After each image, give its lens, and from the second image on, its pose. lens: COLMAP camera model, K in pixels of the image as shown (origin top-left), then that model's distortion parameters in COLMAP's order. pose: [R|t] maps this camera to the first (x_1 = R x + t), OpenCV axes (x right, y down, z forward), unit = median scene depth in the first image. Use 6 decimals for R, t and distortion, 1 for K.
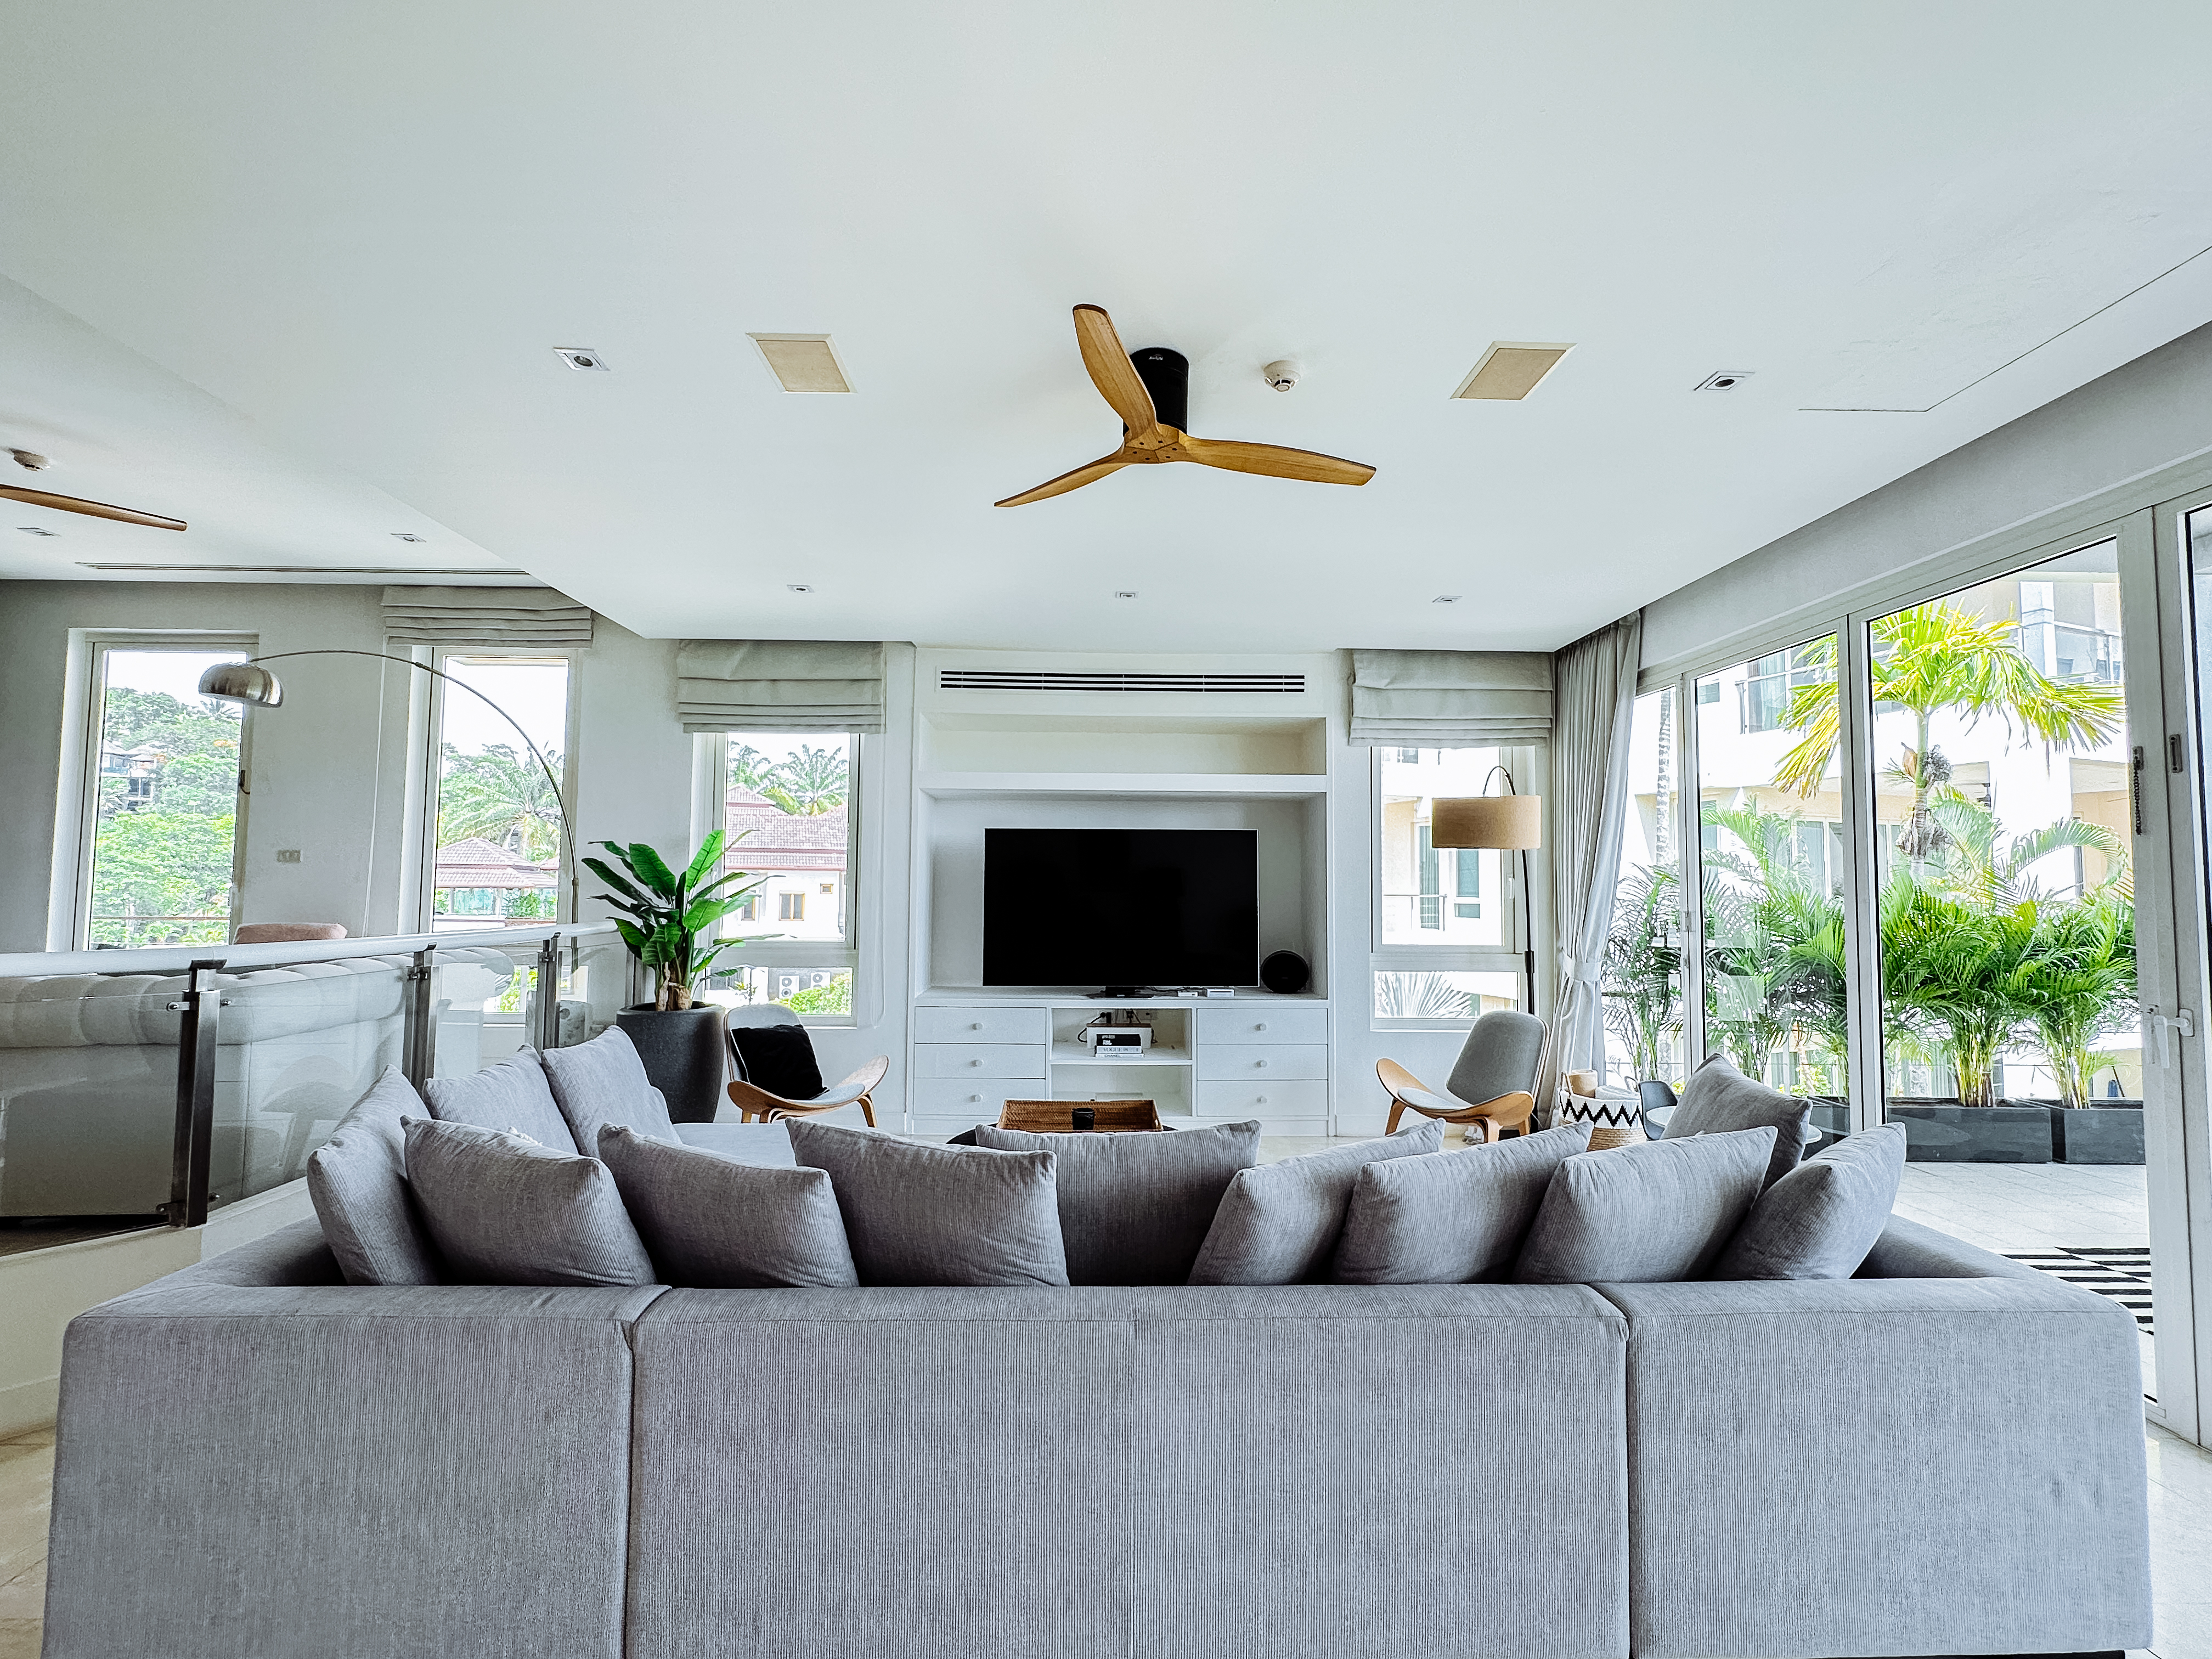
lens RADIAL K [[979.7, 0, 1106.0], [0, 979.7, 829.5], [0, 0, 1]] dist [0.000845, 0.000068]
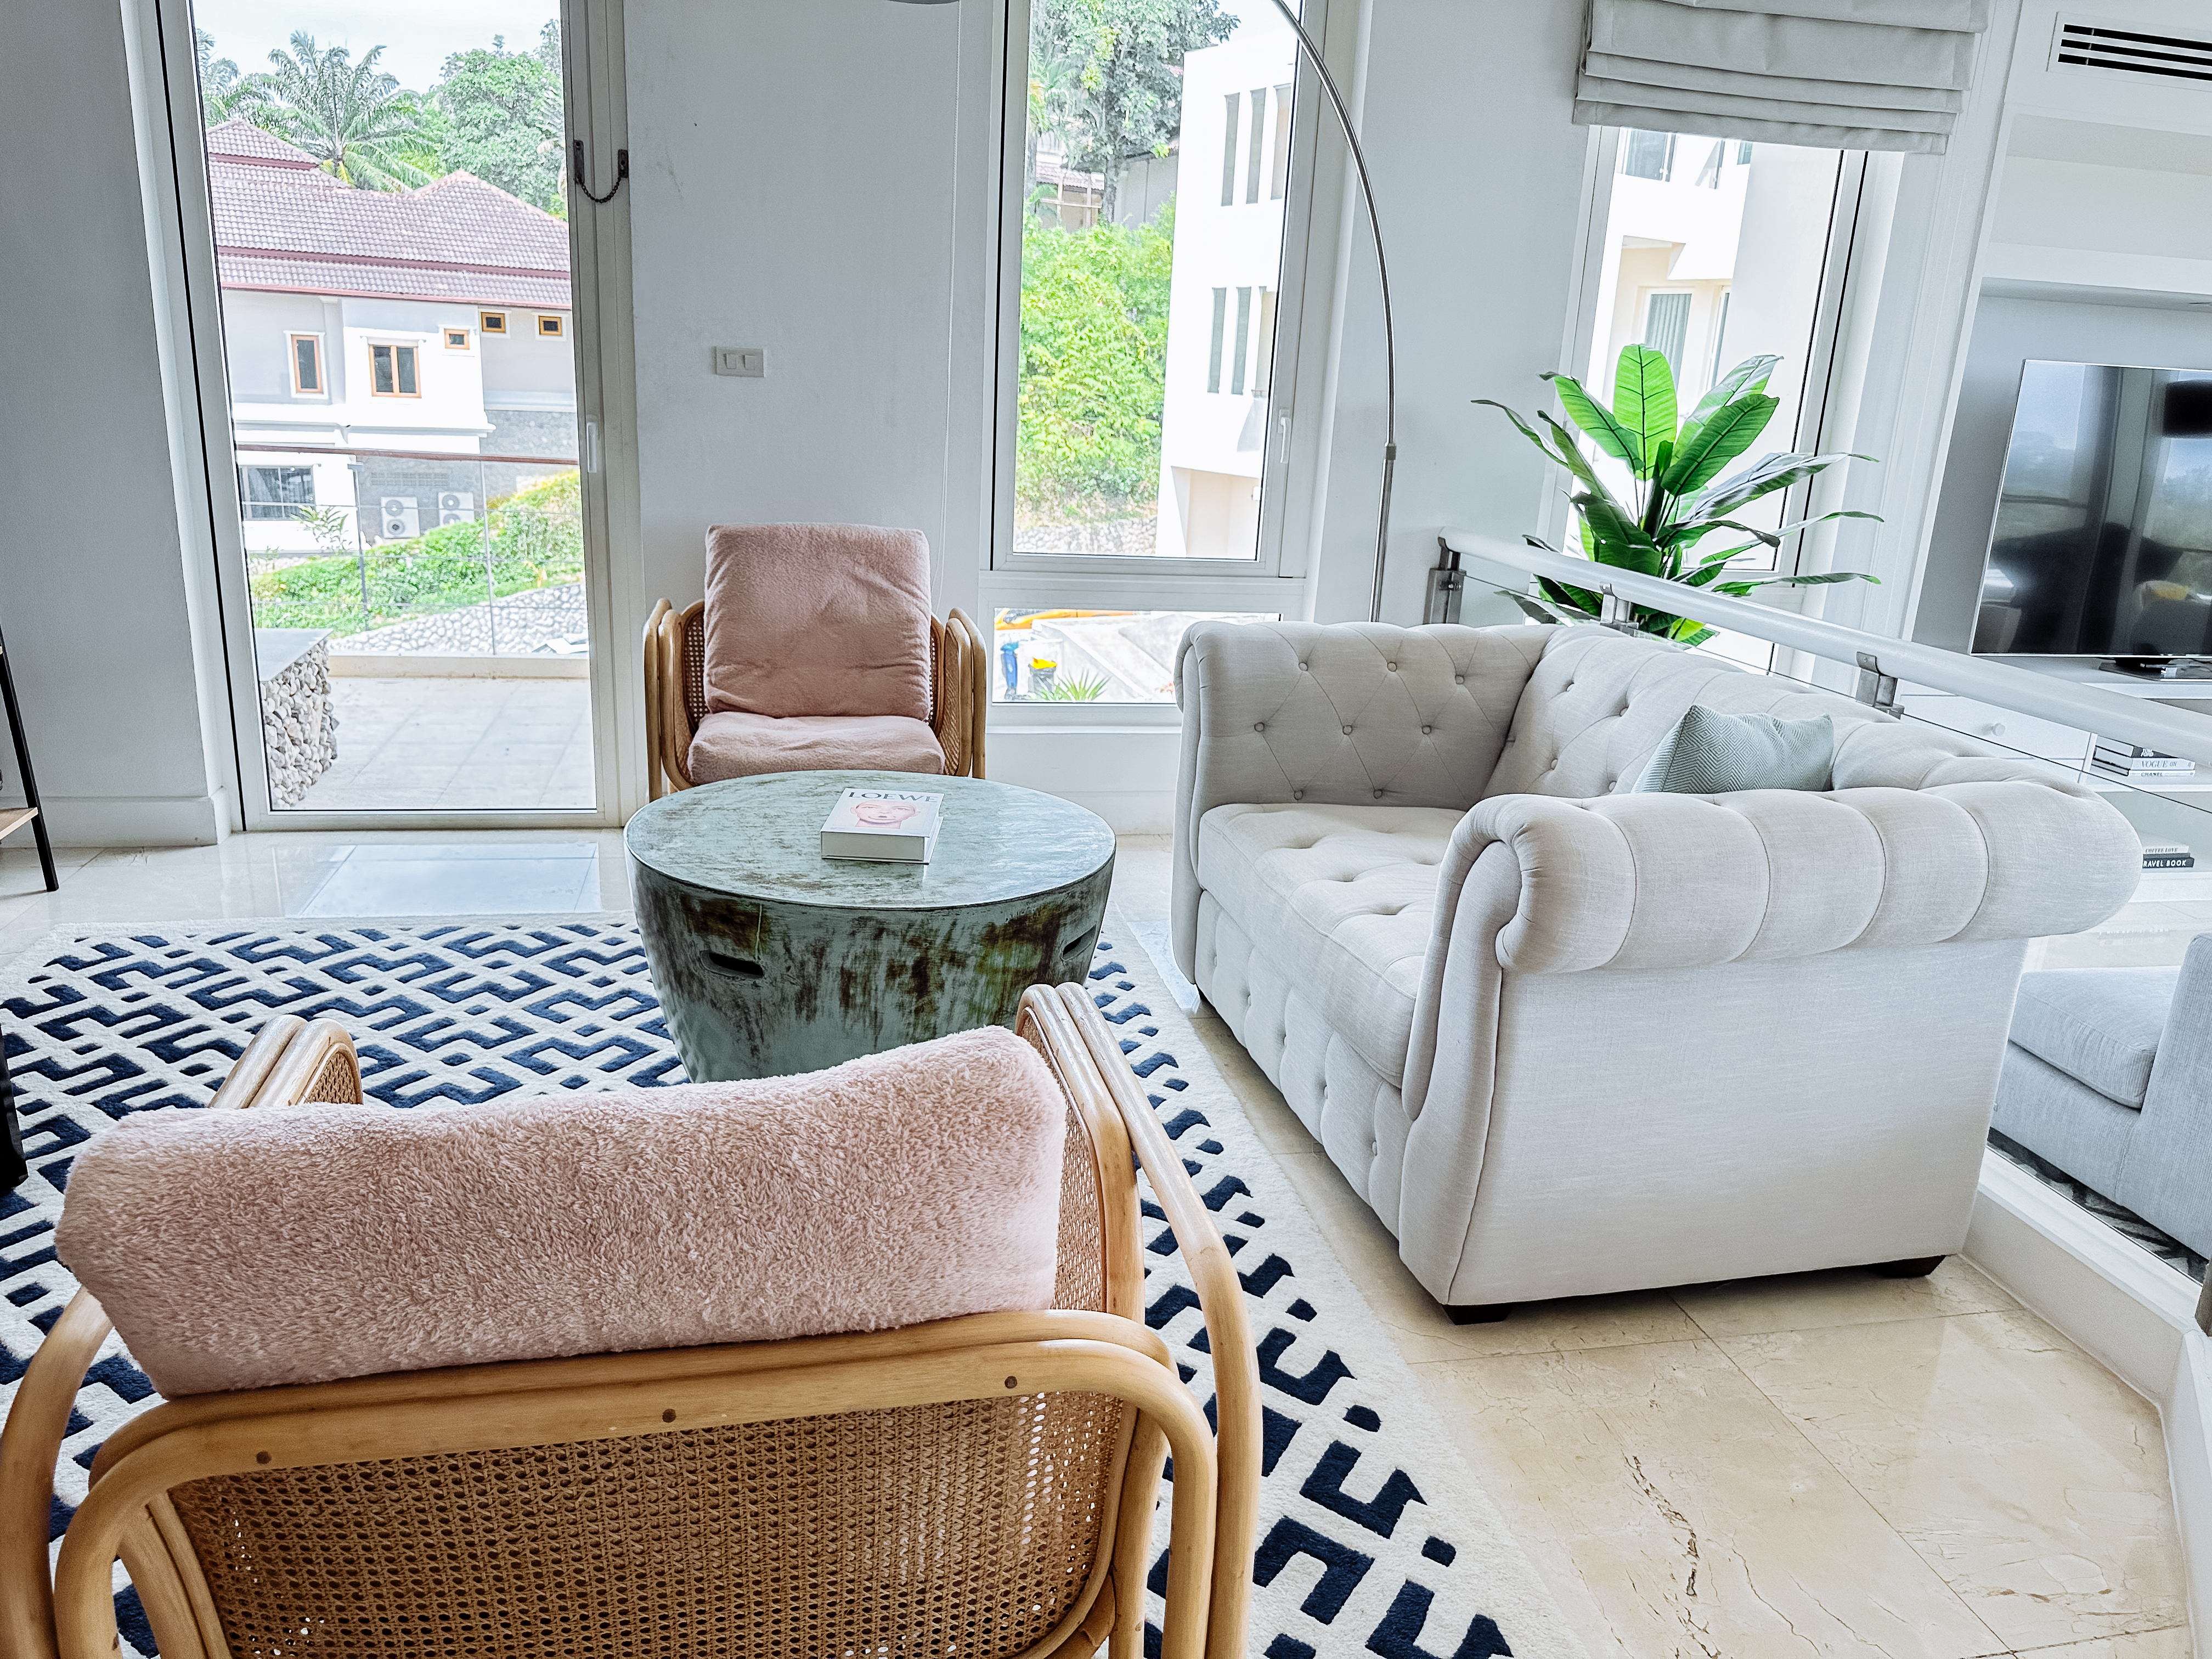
lens RADIAL K [[1551.2, 0, 1091.4], [0, 1551.2, 831.6], [0, 0, 1]] dist [0.094006, -0.141837]
pose [[0.982756, -0.009125, 0.184683, -0.804152], [-0.055809, 0.937566, 0.343300, -0.026866], [-0.176286, -0.347687, 0.920889, 0.235552]]
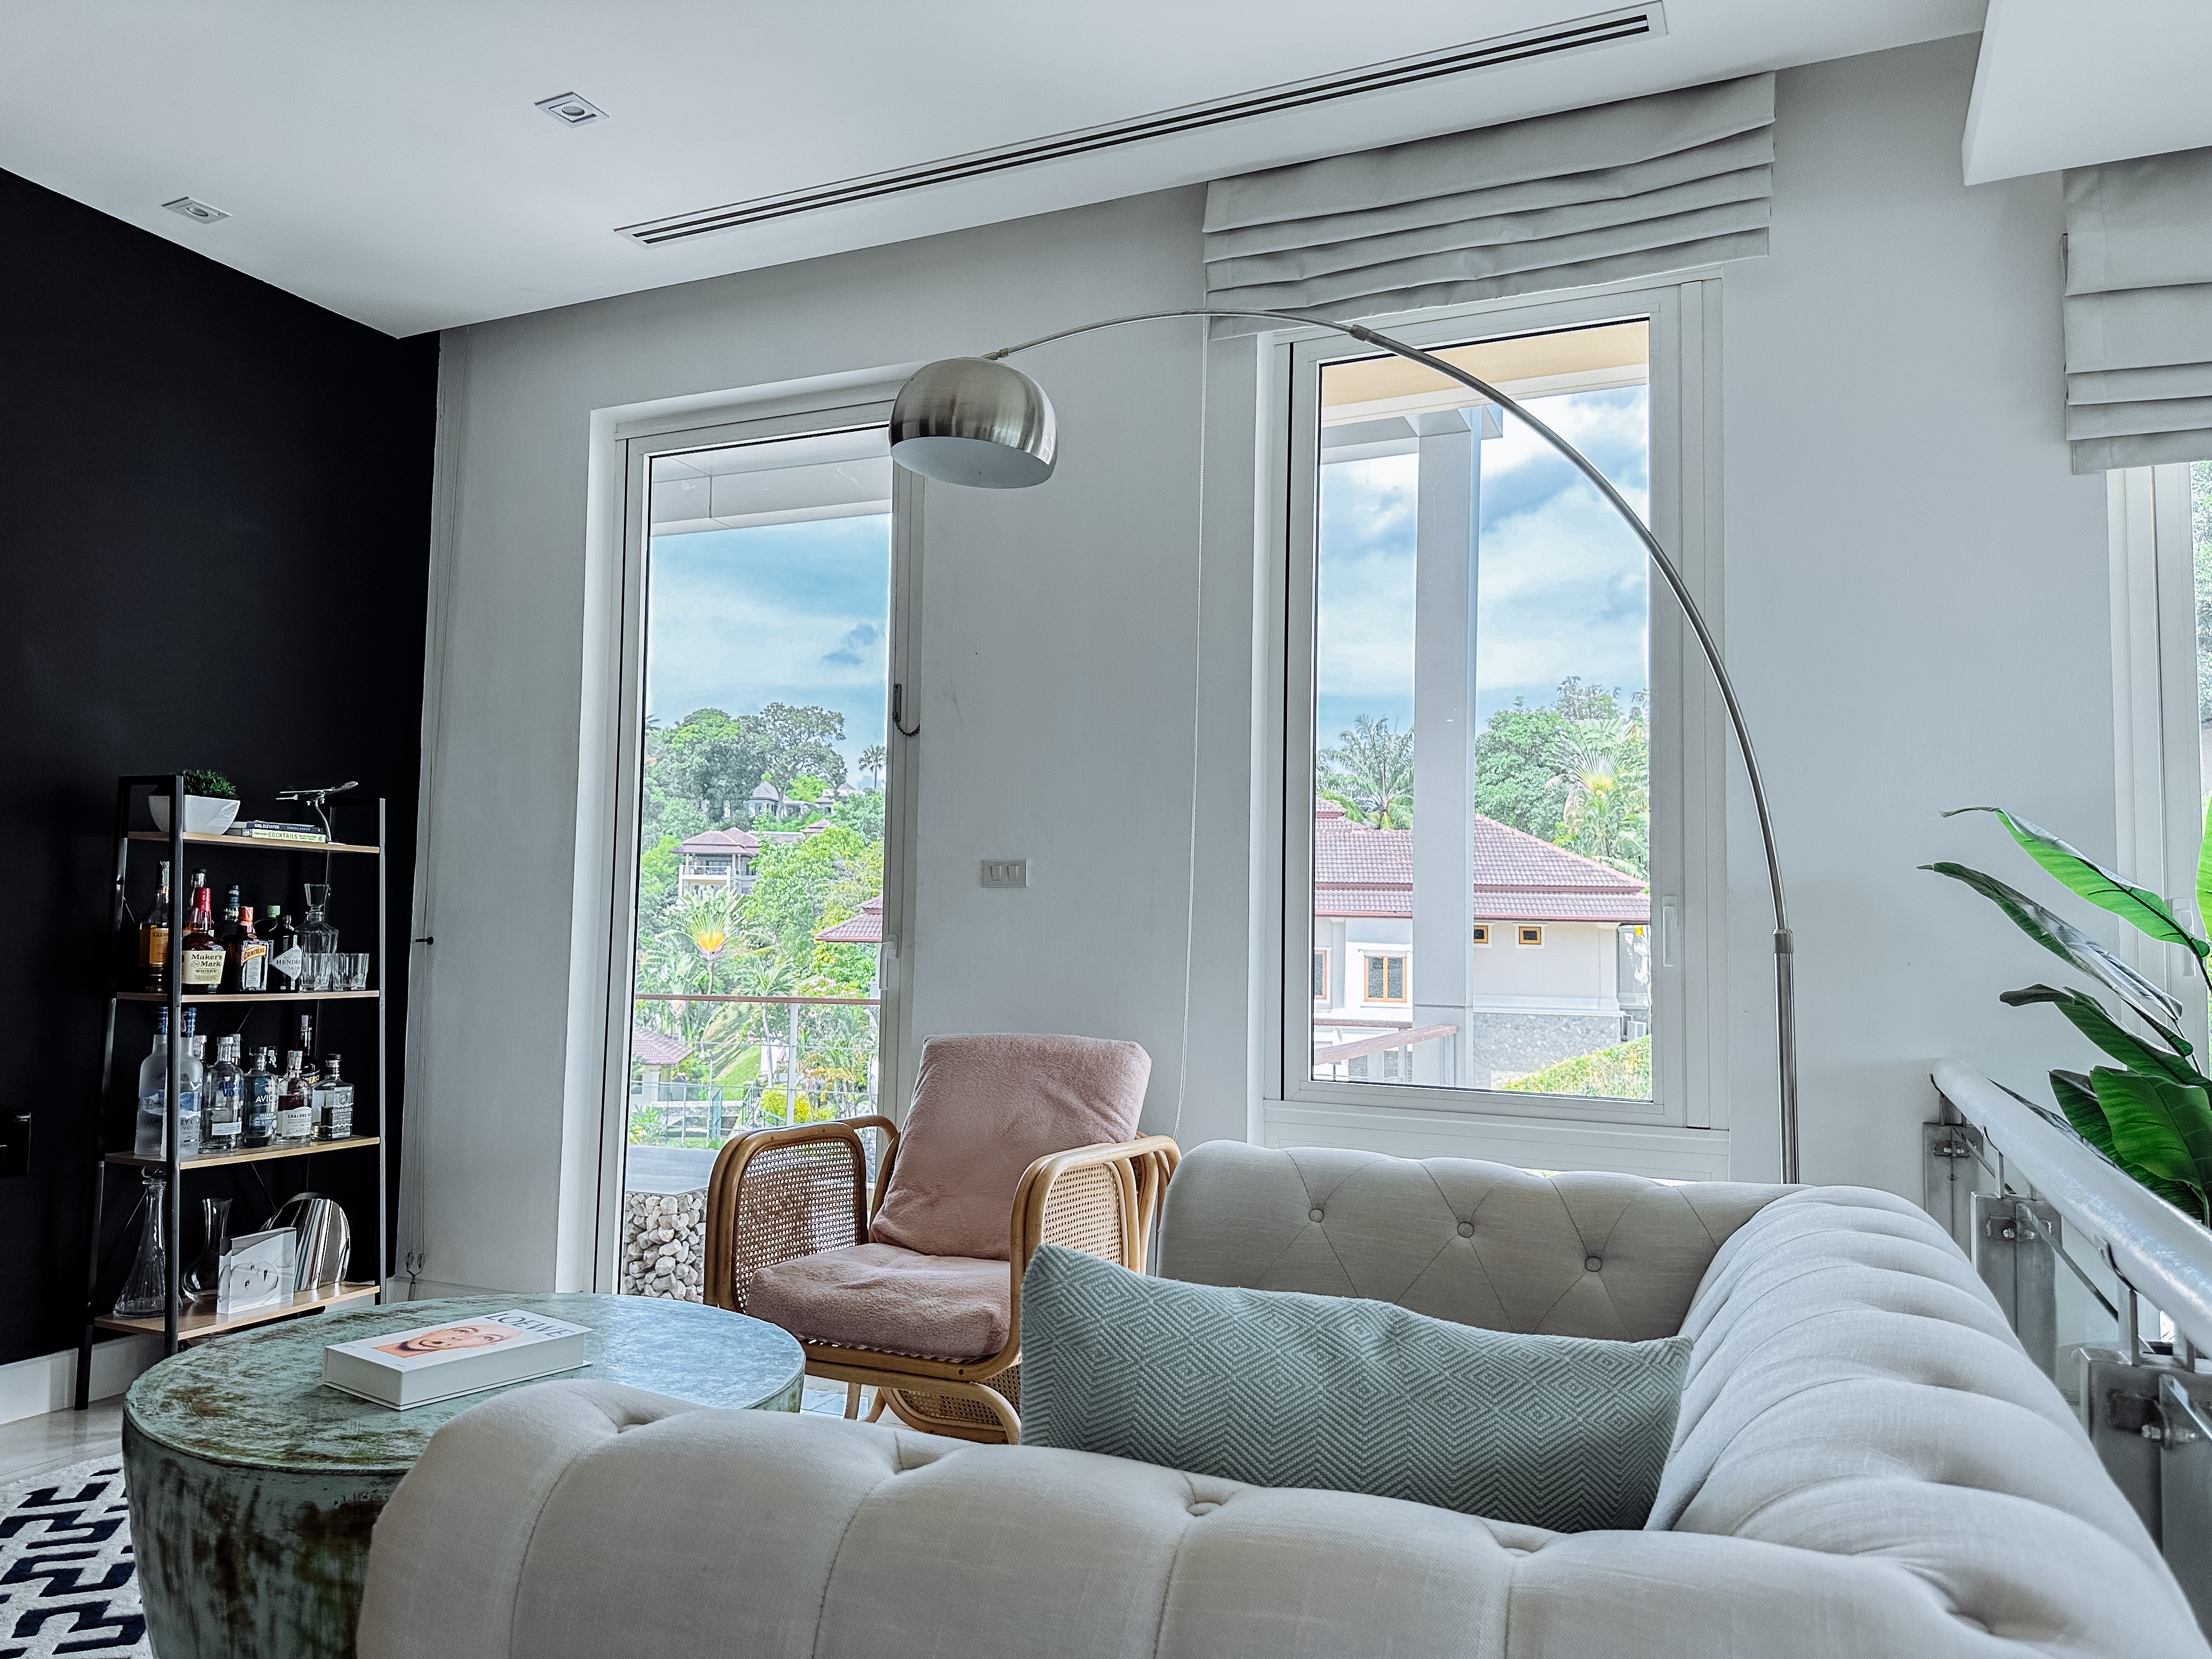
lens RADIAL K [[1556.6, 0, 1091.5], [0, 1556.6, 839.6], [0, 0, 1]] dist [0.003141, -0.008361]
pose [[0.900631, -0.020877, -0.434082, -0.504867], [0.016465, 0.999768, -0.013923, 0.022272], [0.434272, 0.005392, 0.900766, 0.411686]]
